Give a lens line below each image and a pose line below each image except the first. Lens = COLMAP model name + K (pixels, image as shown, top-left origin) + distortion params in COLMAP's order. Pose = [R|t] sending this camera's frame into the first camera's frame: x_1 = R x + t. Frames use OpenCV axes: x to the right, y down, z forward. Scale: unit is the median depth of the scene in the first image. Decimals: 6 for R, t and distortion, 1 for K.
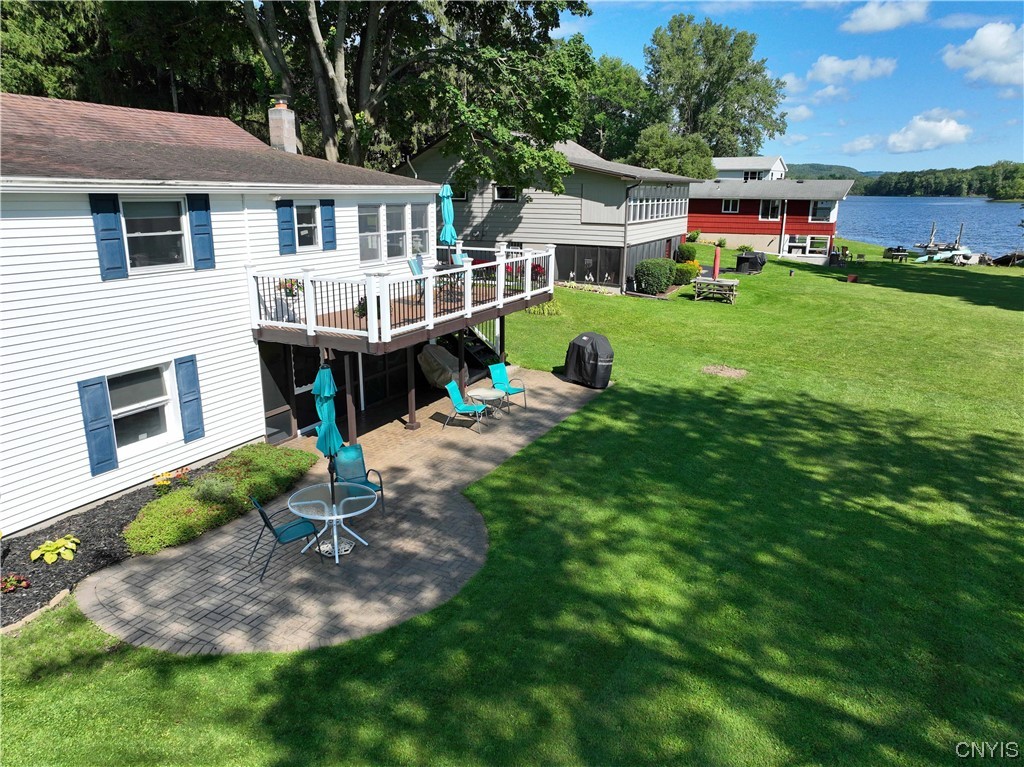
lens RADIAL K [[713.6, 0, 506.9], [0, 713.6, 388.5], [0, 0, 1]] dist [-0.001742, 0.009891]
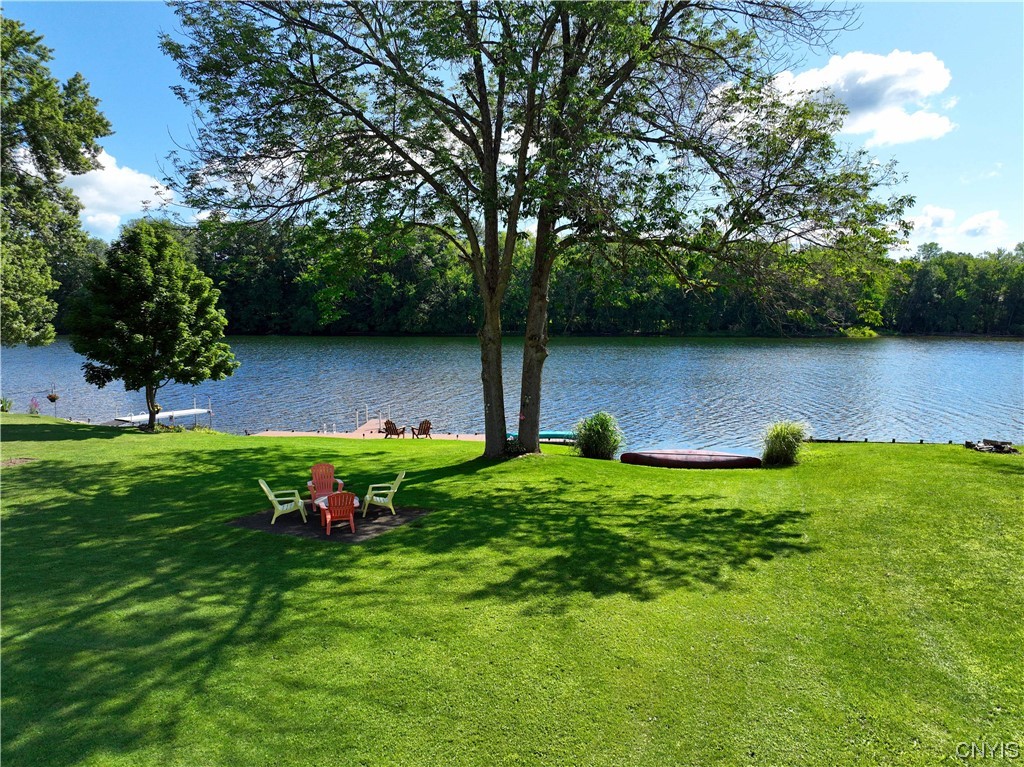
lens RADIAL K [[713.6, 0, 512.9], [0, 713.6, 388.9], [0, 0, 1]] dist [-0.001742, 0.009891]
pose [[-0.279182, -0.106616, 0.954301, -1.241778], [0.247707, 0.952185, 0.178846, -0.096894], [-0.927739, 0.286317, -0.239423, 0.354644]]
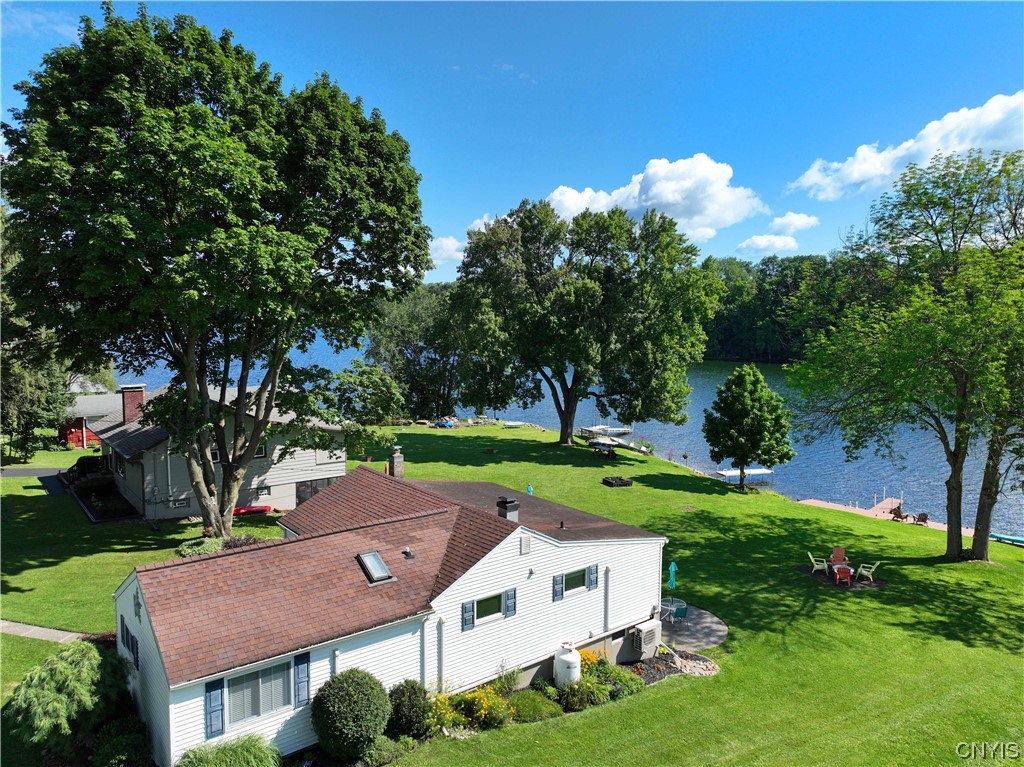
lens RADIAL K [[713.6, 0, 513.4], [0, 713.6, 381.3], [0, 0, 1]] dist [-0.001742, 0.009891]
pose [[0.430997, -0.084421, 0.898395, -3.993272], [0.232157, 0.972473, -0.019994, -1.082571], [-0.871977, 0.217186, 0.438732, 0.014782]]
